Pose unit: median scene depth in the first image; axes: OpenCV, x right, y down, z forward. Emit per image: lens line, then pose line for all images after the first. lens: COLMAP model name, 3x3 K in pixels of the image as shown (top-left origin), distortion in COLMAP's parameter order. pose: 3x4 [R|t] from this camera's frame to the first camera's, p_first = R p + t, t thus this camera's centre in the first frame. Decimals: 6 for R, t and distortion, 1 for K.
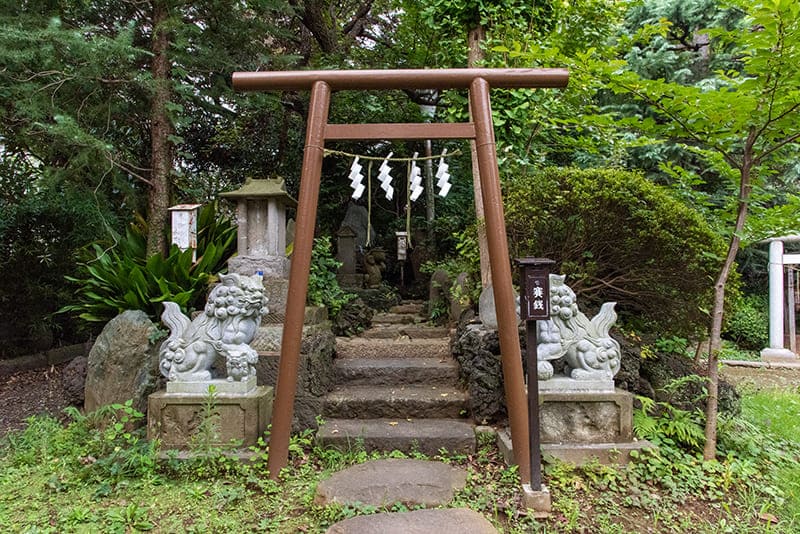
lens RADIAL K [[528.2, 0, 400.0], [0, 528.2, 267.0], [0, 0, 1]] dist [0.006966, 0.000139]
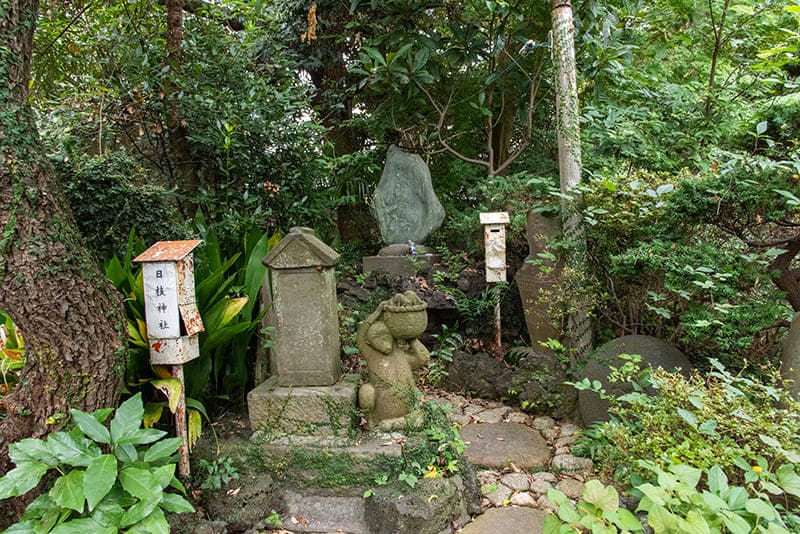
lens RADIAL K [[528.2, 0, 400.0], [0, 528.2, 267.0], [0, 0, 1]] dist [0.006966, 0.000139]
pose [[0.973706, -0.025317, -0.226396, 0.024970], [0.050197, 0.993223, 0.104826, -0.075021], [0.222208, -0.113435, 0.968378, 0.603044]]
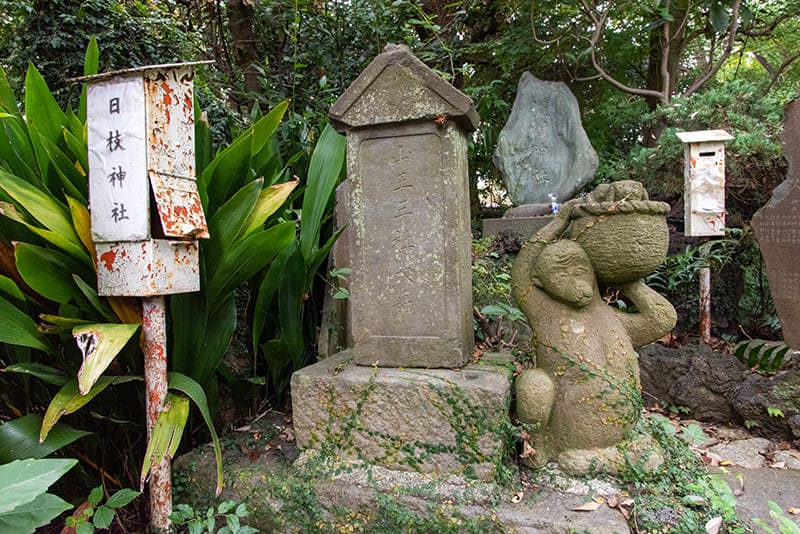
lens RADIAL K [[522.4, 0, 400.0], [0, 522.4, 267.0], [0, 0, 1]] dist [-0.016185, -0.001110]
pose [[0.915237, -0.009006, -0.402815, -0.033145], [0.039736, 0.996894, 0.067997, -0.022490], [0.400952, -0.078240, 0.912752, 0.729060]]
